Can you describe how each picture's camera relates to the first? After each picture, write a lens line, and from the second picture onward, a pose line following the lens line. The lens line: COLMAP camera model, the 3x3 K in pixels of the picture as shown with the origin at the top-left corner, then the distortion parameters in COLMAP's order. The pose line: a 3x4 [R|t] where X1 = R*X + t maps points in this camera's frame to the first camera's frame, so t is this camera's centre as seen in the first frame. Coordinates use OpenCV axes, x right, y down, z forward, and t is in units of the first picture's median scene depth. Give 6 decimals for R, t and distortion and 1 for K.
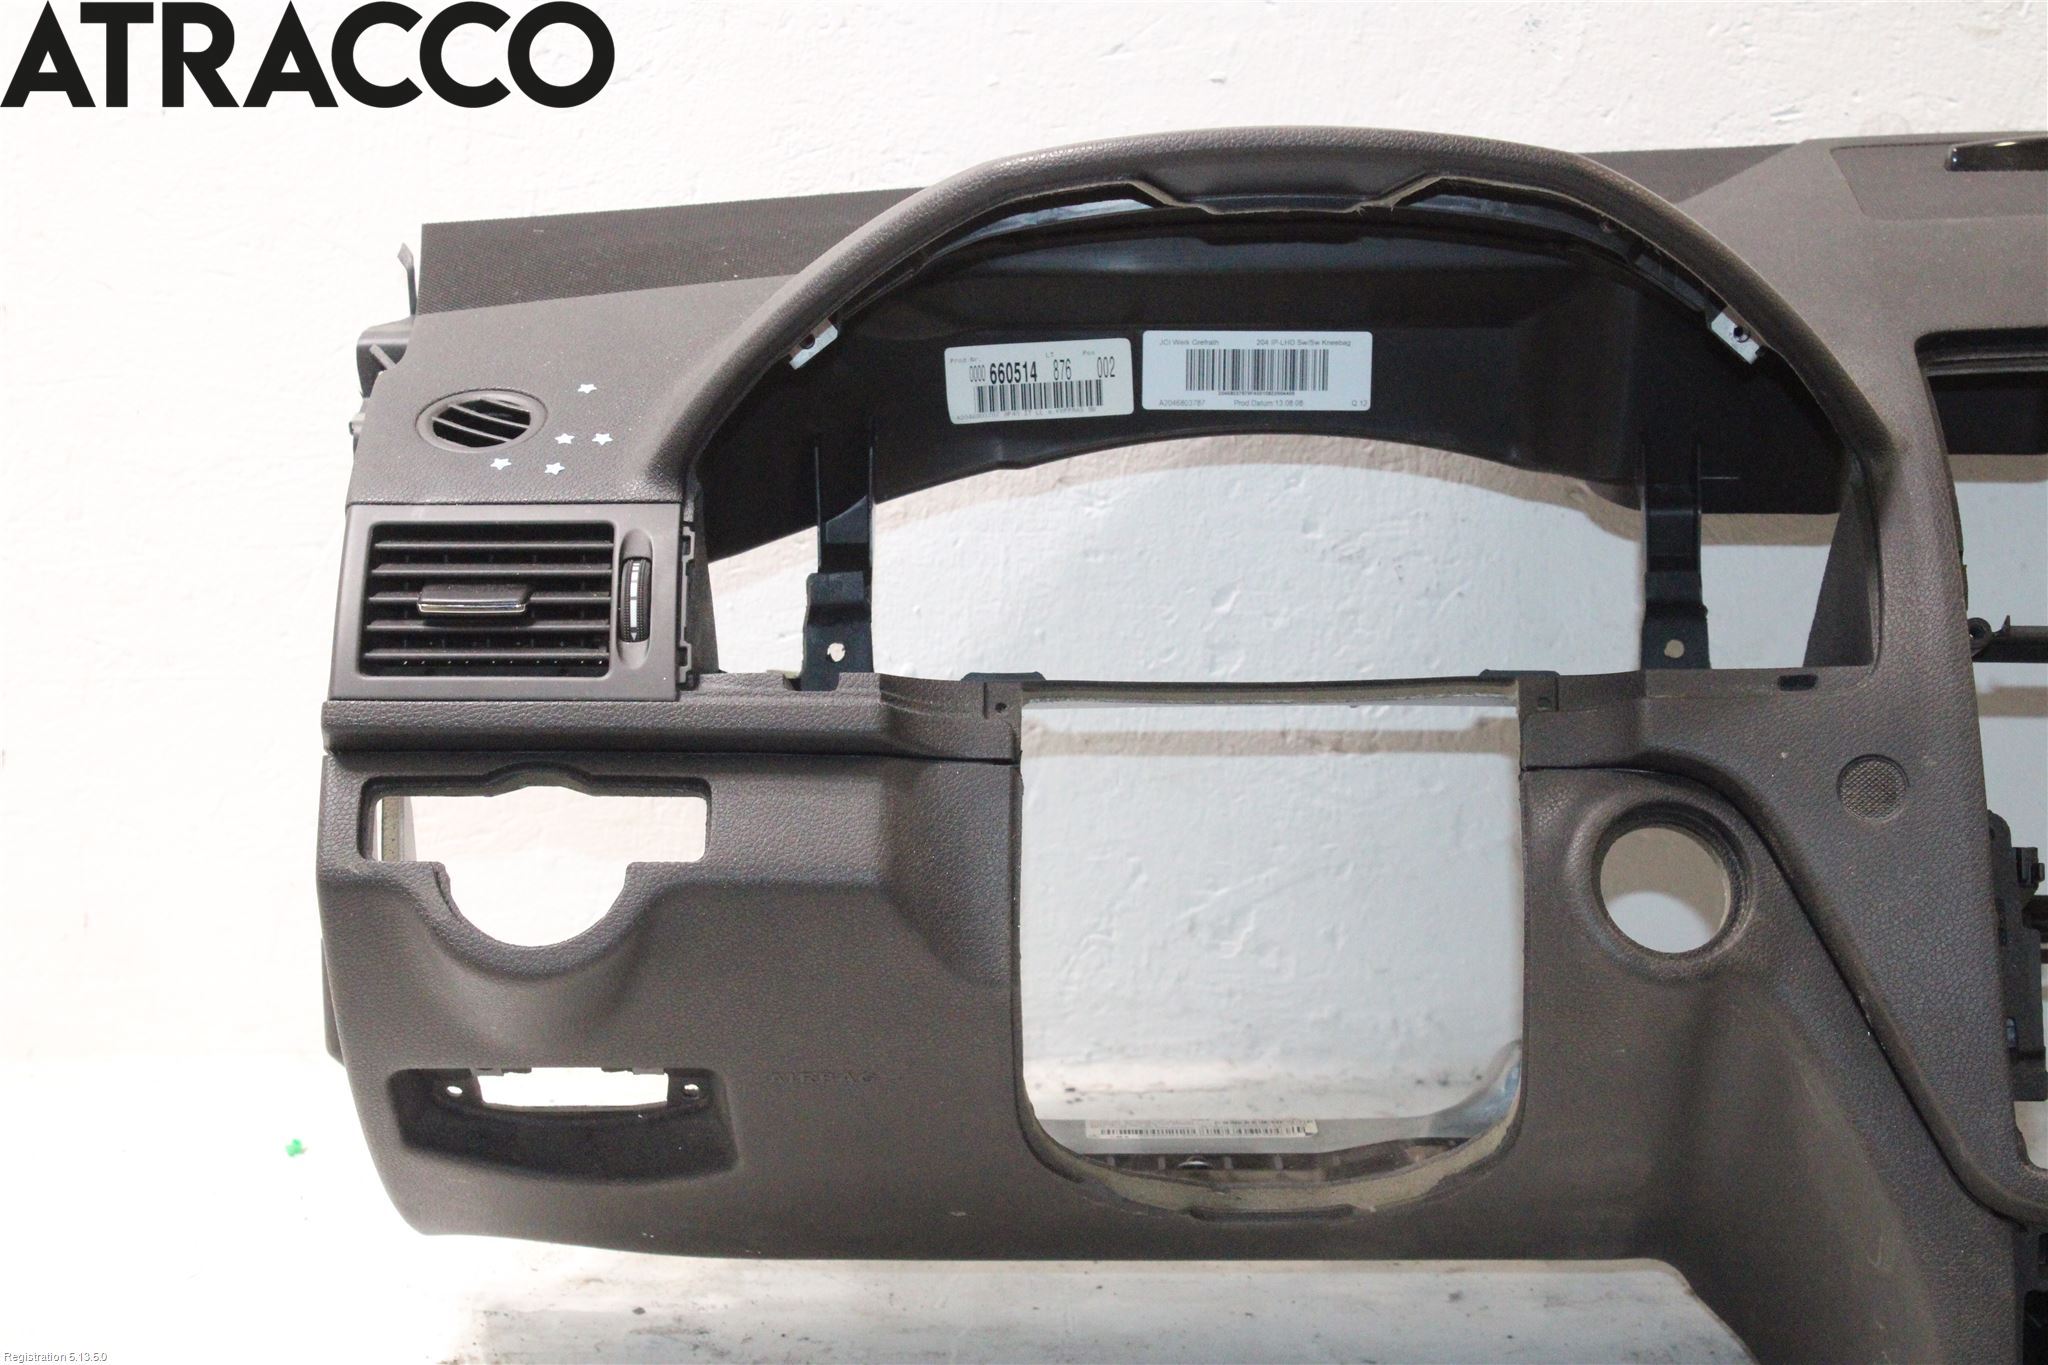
lens RADIAL K [[4048.6, 0, 1024.0], [0, 4048.6, 682.5], [0, 0, 1]] dist [0.032713, -0.077682]
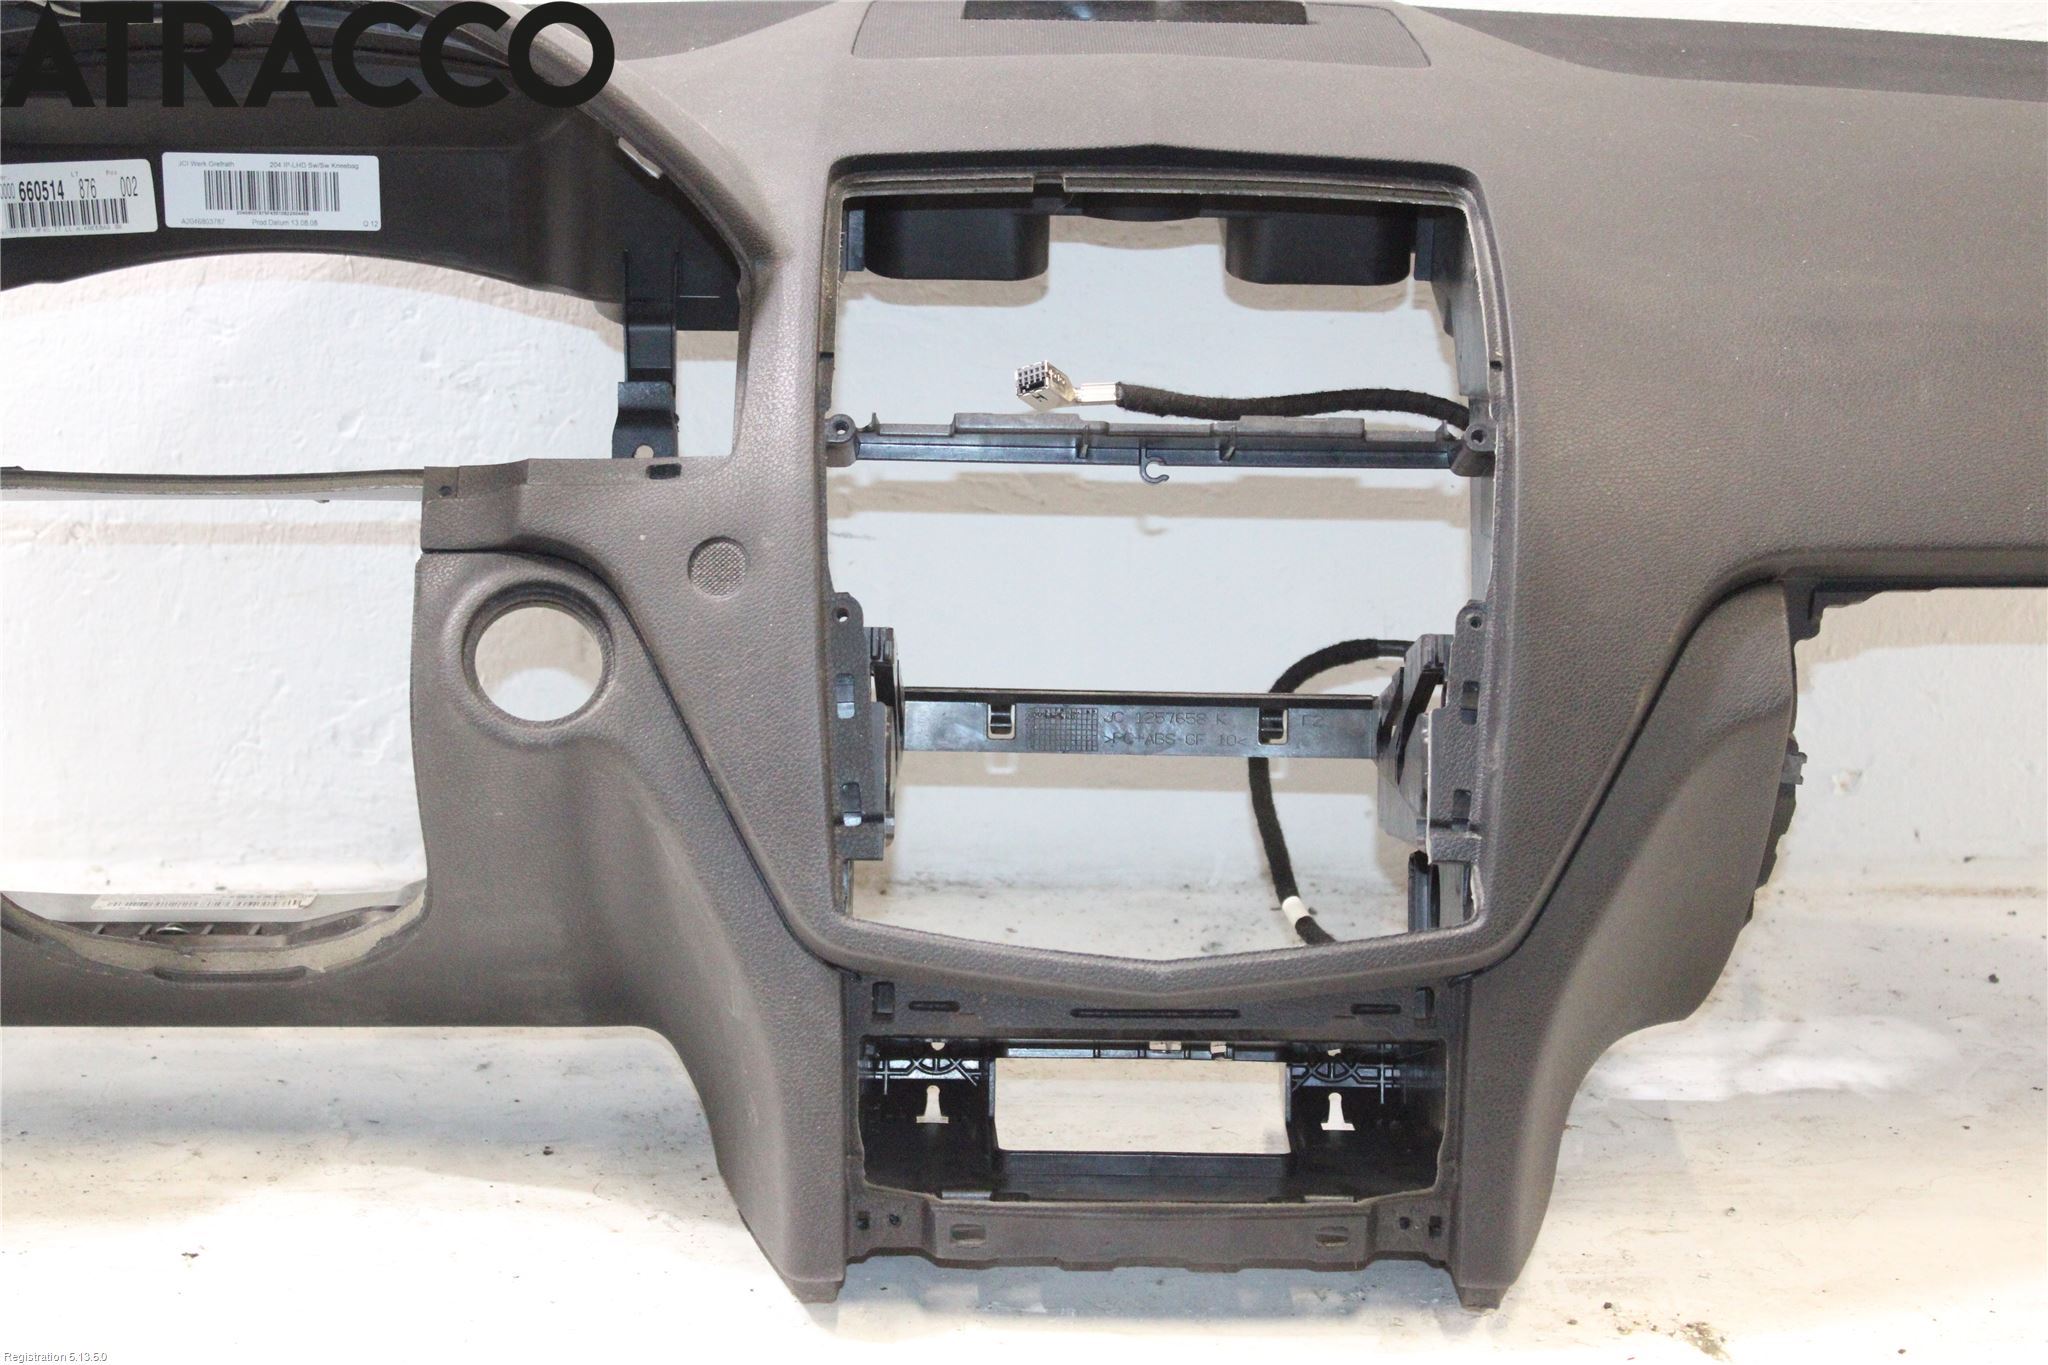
lens RADIAL K [[3875.9, 0, 1024.0], [0, 3875.9, 682.5], [0, 0, 1]] dist [0.020835, 0.069133]
pose [[0.999539, 0.007137, 0.029497, 0.225078], [-0.007576, 0.999862, 0.014809, 0.035173], [-0.029387, -0.015025, 0.999455, -0.025959]]
